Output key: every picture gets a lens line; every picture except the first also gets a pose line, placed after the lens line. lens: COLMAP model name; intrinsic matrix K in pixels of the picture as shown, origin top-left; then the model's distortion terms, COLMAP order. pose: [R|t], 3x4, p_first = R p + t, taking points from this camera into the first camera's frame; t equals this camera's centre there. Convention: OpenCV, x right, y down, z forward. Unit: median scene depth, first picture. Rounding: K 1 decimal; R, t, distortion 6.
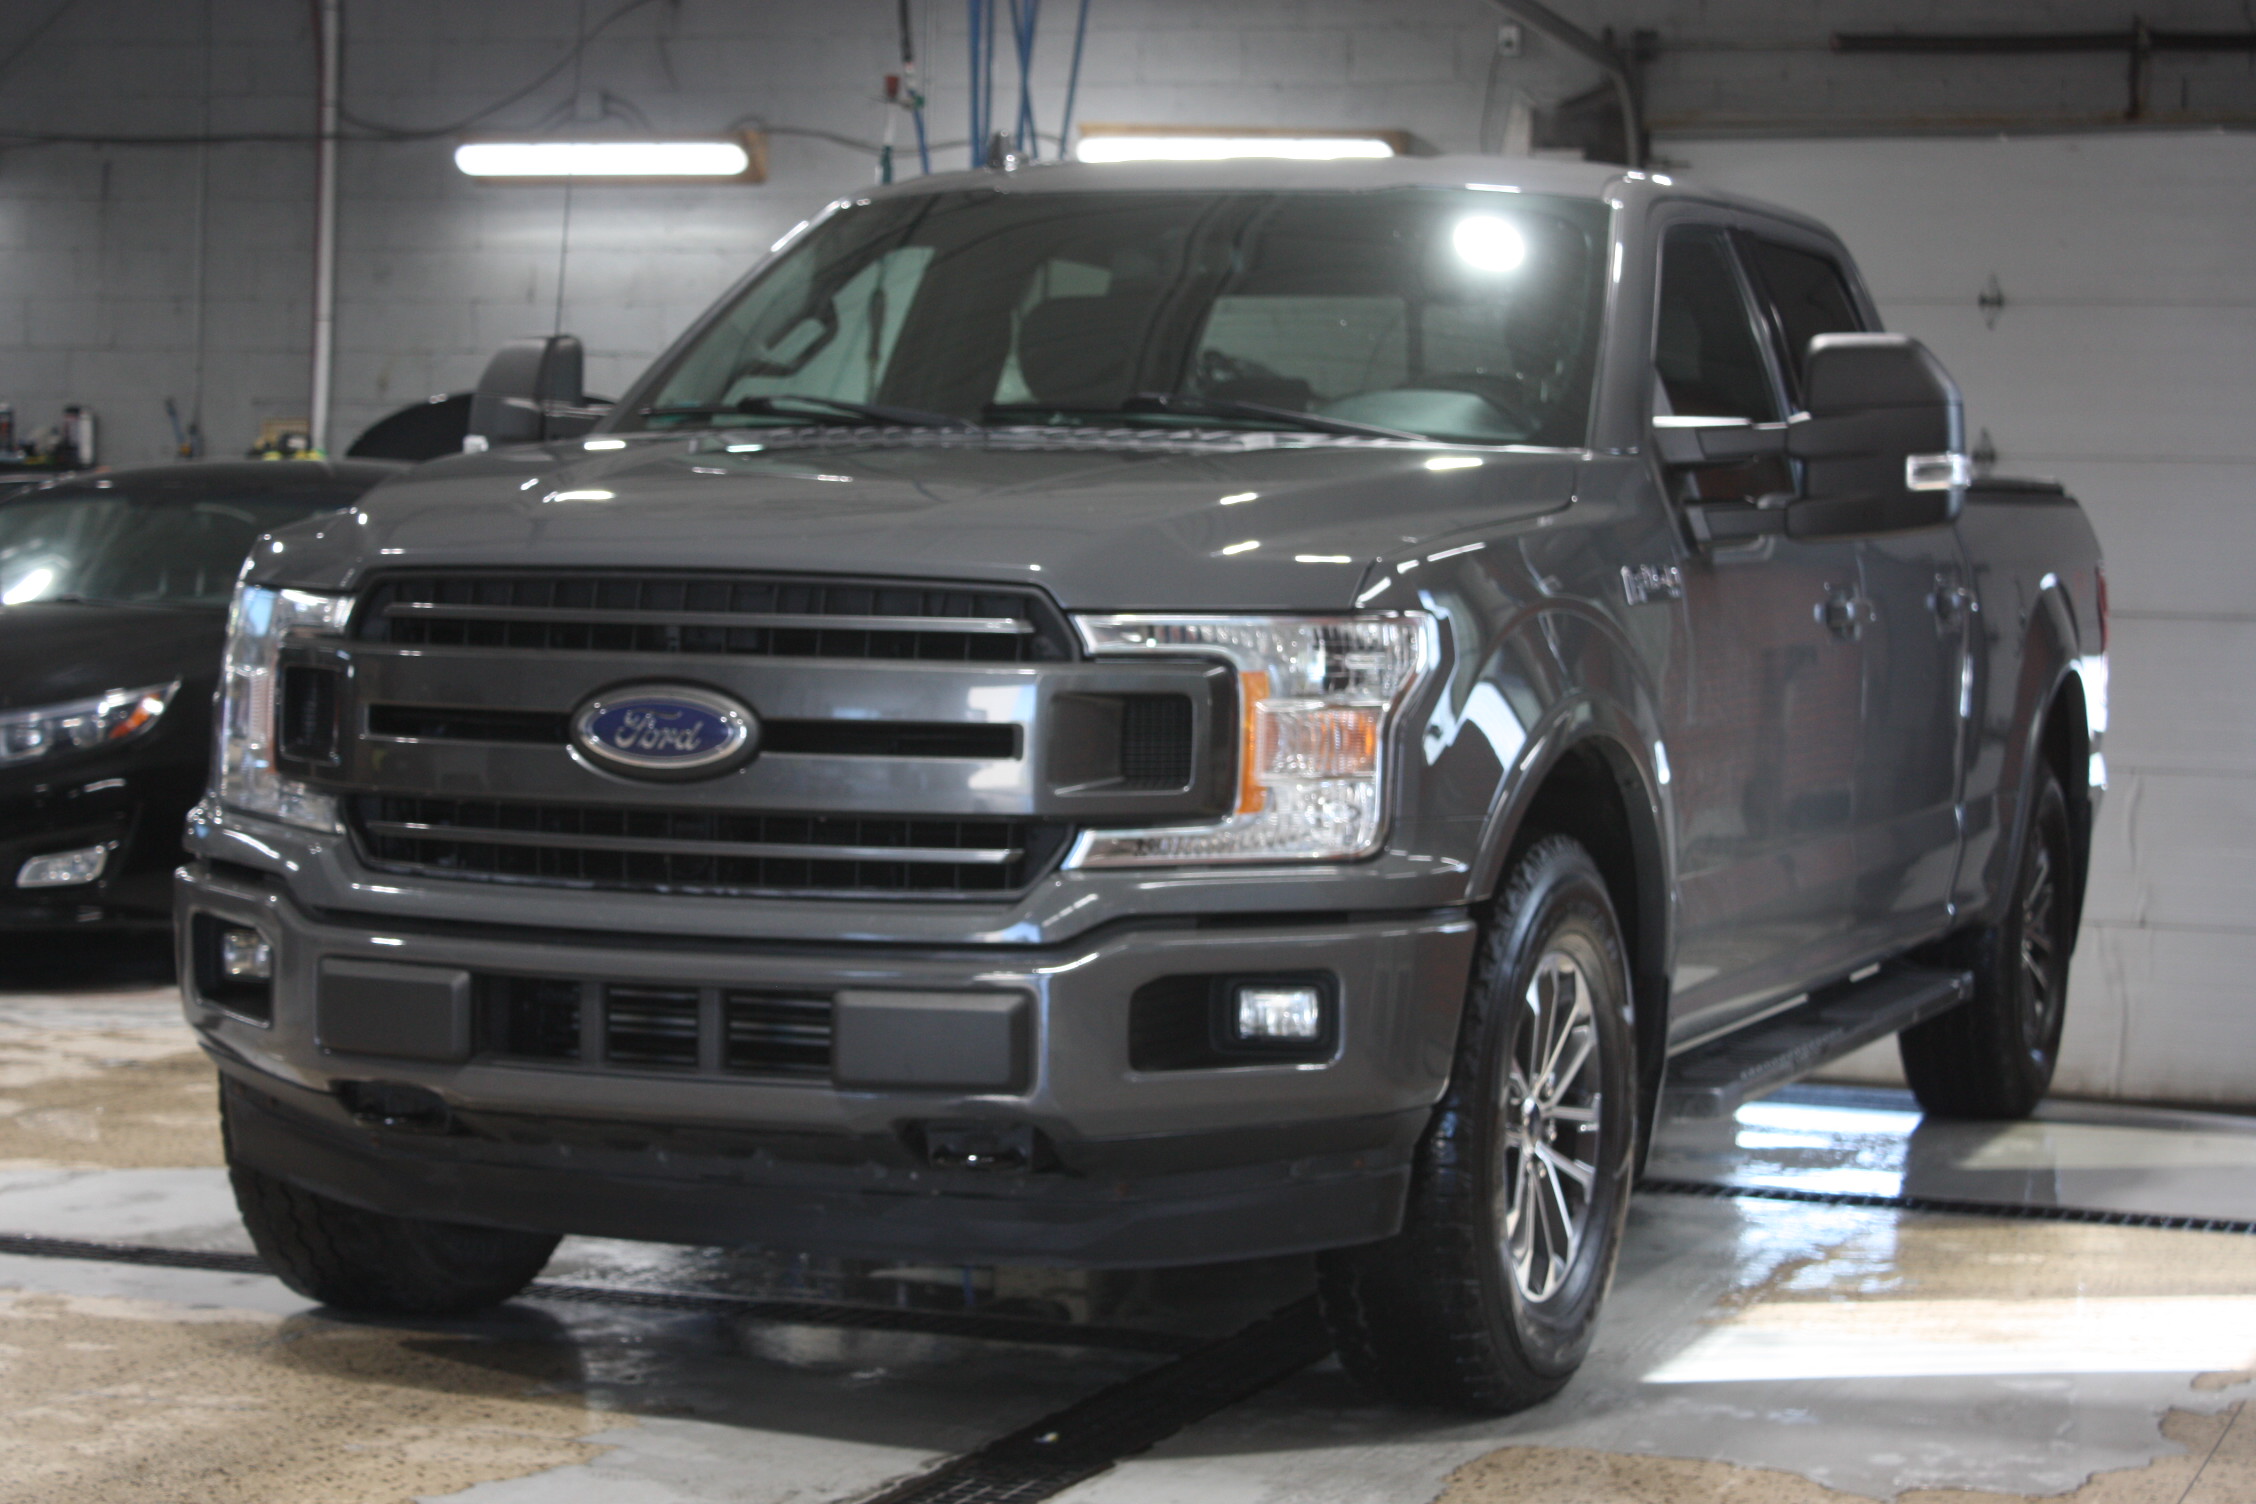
lens RADIAL K [[4686.1, 0, 1127.4], [0, 4686.1, 740.1], [0, 0, 1]] dist [0.061858, 0.000000]
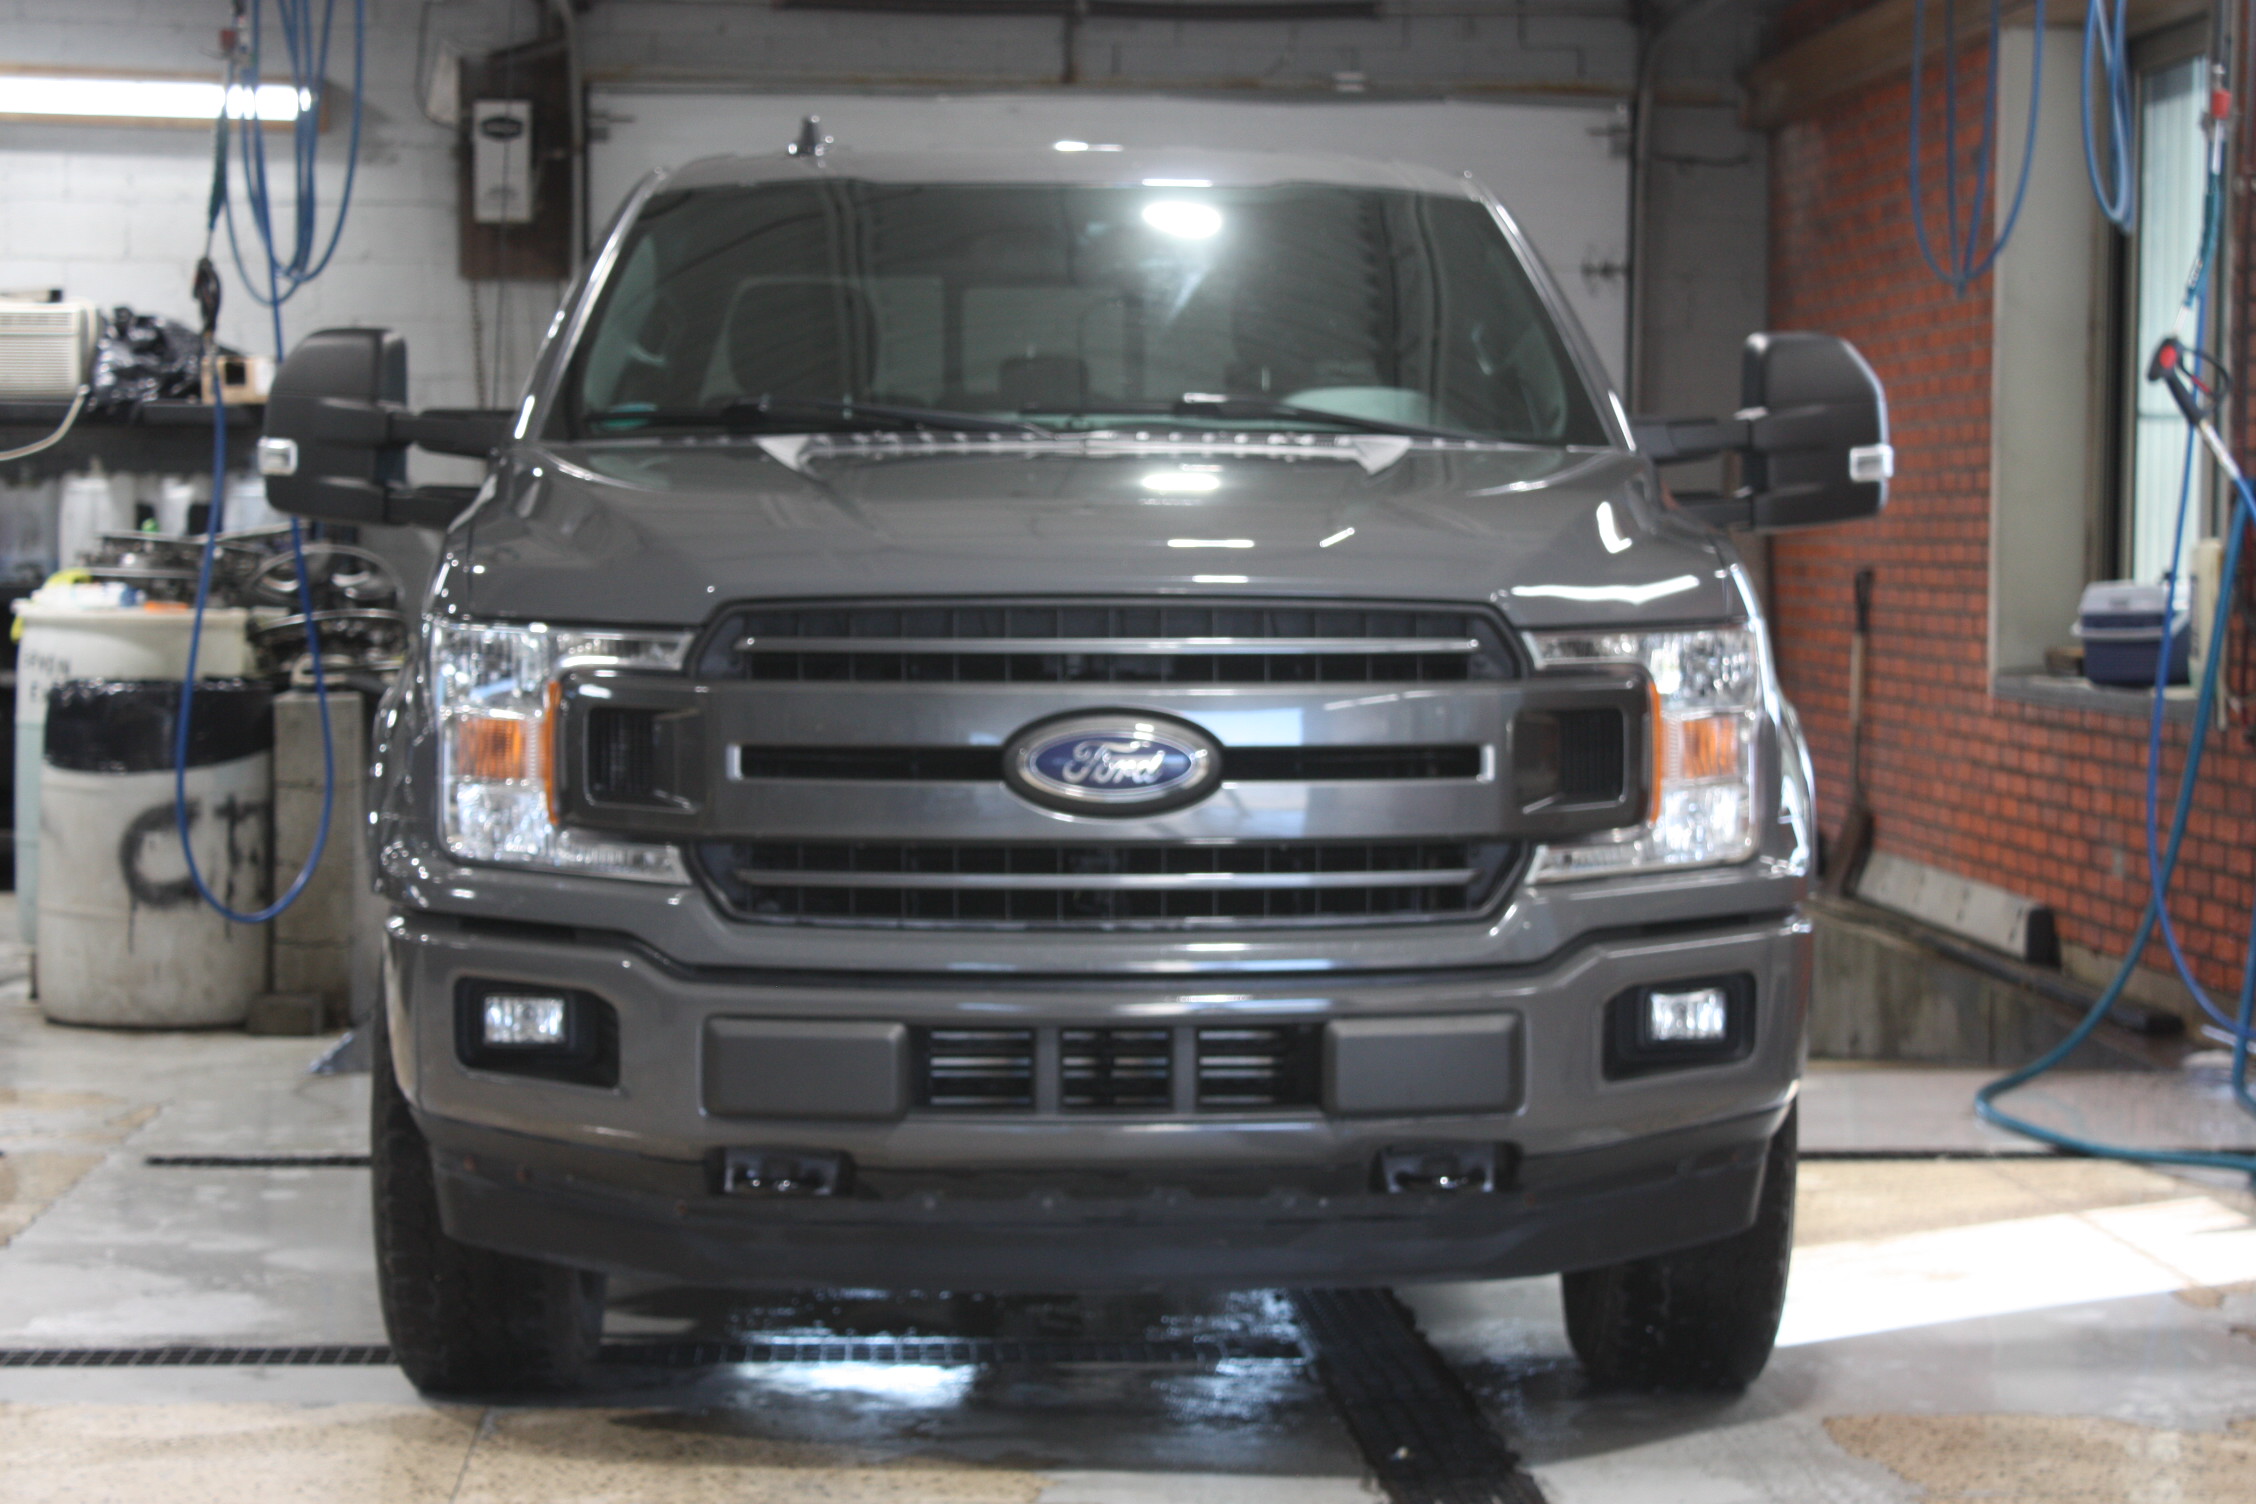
lens RADIAL K [[4842.7, 0, 1128.3], [0, 4842.7, 765.1], [0, 0, 1]] dist [0.097090, 0.000000]
pose [[0.914189, -0.040862, 0.403222, -0.488514], [0.033440, 0.999117, 0.025434, -0.026321], [-0.403906, -0.009768, 0.914749, 0.082457]]
